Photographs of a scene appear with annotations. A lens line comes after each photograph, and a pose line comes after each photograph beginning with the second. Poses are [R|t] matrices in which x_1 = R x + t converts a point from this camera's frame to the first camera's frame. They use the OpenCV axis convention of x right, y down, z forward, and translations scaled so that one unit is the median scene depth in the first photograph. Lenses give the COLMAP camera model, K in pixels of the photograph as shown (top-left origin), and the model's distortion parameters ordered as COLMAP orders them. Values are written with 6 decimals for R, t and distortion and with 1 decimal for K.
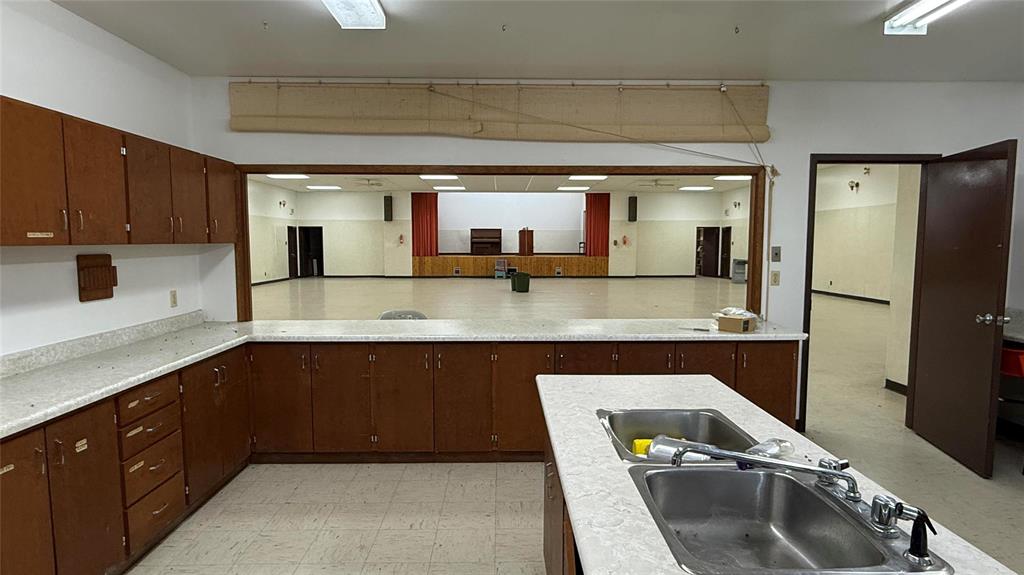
lens RADIAL K [[560.3, 0, 514.0], [0, 560.3, 294.5], [0, 0, 1]] dist [0.003433, -0.000728]
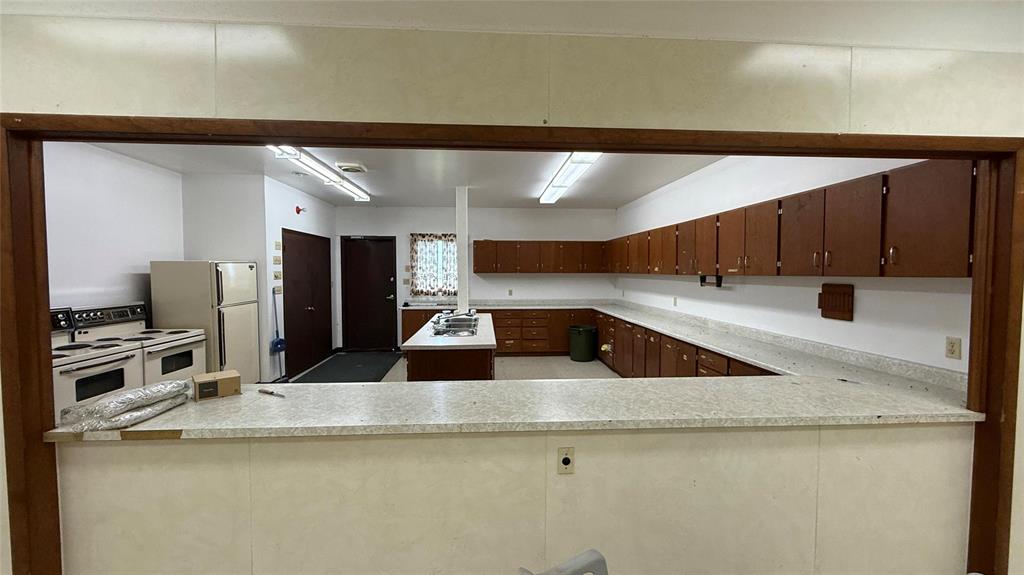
lens RADIAL K [[410.2, 0, 509.8], [0, 410.2, 288.7], [0, 0, 1]] dist [0.002083, -0.000212]
pose [[-0.999188, 0.000258, -0.040301, 0.005502], [-0.005212, 0.990755, 0.135560, -0.025213], [0.039963, 0.135660, -0.989949, 0.260320]]
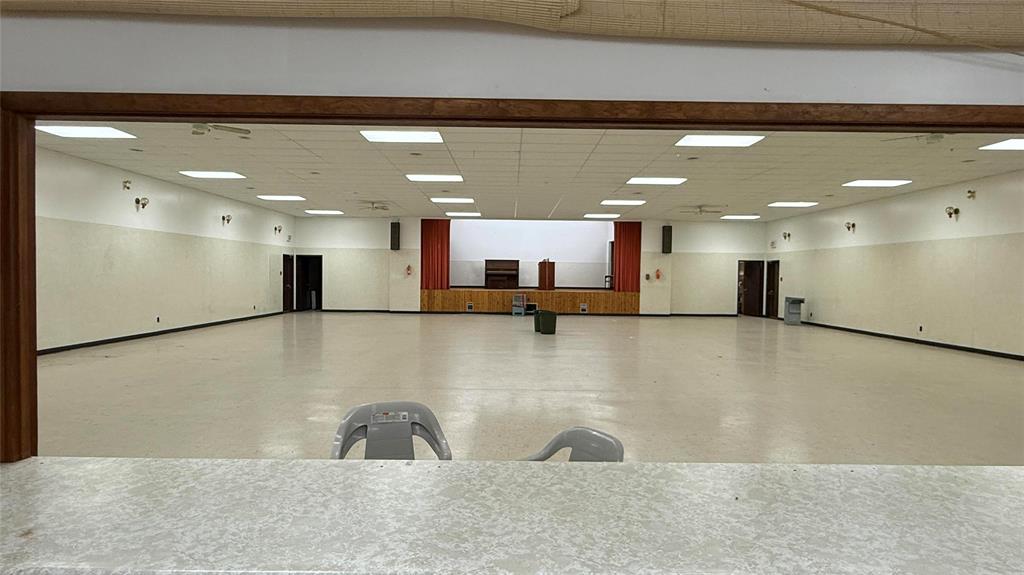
lens RADIAL K [[560.3, 0, 513.9], [0, 560.3, 296.1], [0, 0, 1]] dist [0.003433, -0.000728]
pose [[0.999786, 0.012240, -0.016667, -0.017270], [-0.013125, 0.998453, -0.054037, -0.011004], [0.015980, 0.054244, 0.998400, 0.108218]]
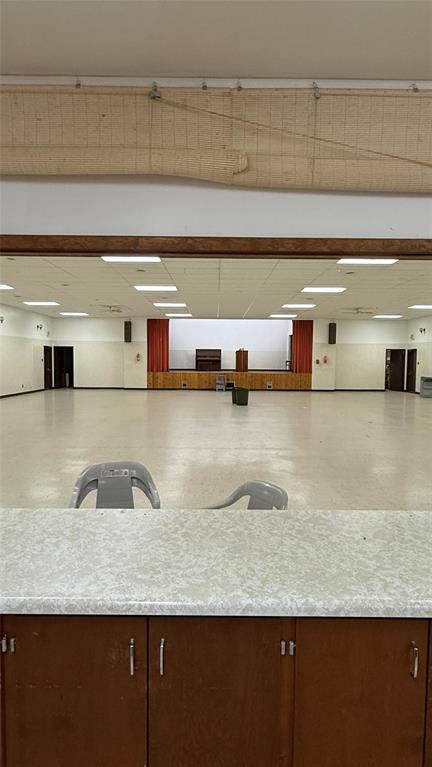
lens RADIAL K [[419.6, 0, 217.4], [0, 419.6, 388.2], [0, 0, 1]] dist [0.003433, -0.000728]
pose [[0.999769, 0.008975, -0.019543, -0.013842], [-0.009445, 0.999666, -0.024059, -0.013098], [0.019321, 0.024238, 0.999520, 0.108640]]
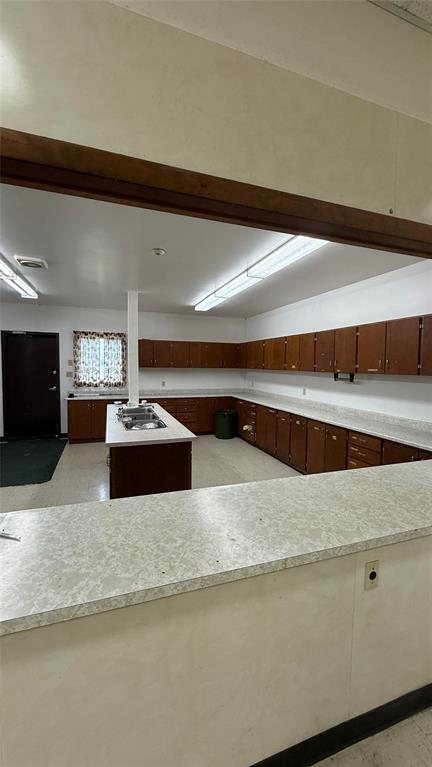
lens RADIAL K [[307.2, 0, 217.0], [0, 307.2, 382.0], [0, 0, 1]] dist [0.002083, -0.000212]
pose [[-0.951158, 0.003942, -0.308678, 0.035270], [-0.042649, 0.988651, 0.144046, -0.024149], [0.305743, 0.150176, -0.940196, 0.227625]]
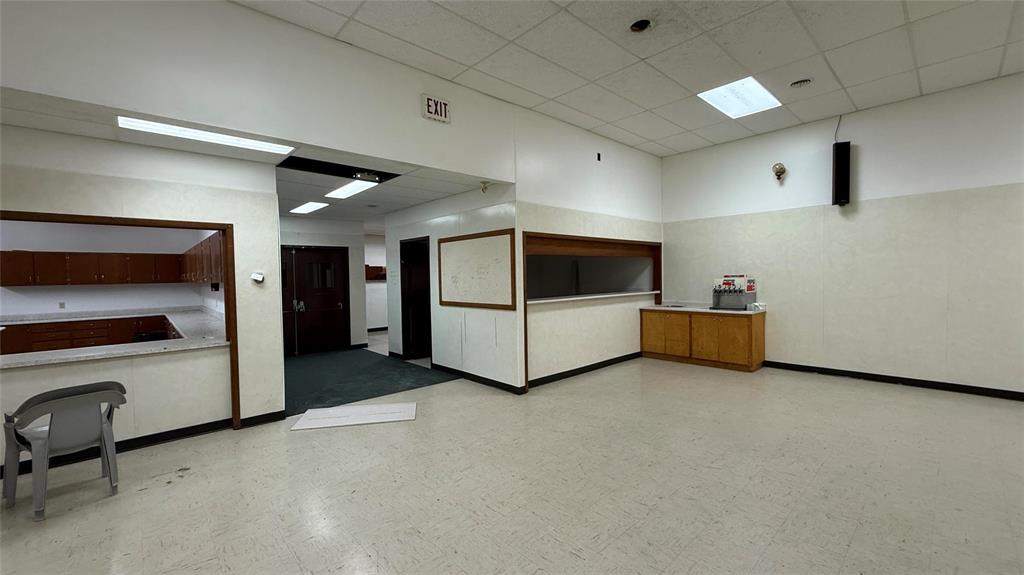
lens RADIAL K [[410.2, 0, 513.1], [0, 410.2, 284.6], [0, 0, 1]] dist [0.002083, -0.000212]
pose [[-0.755562, 0.028308, -0.654465, -0.066872], [-0.042505, 0.994842, 0.092101, -0.038267], [0.653696, 0.097406, -0.750462, 0.406008]]
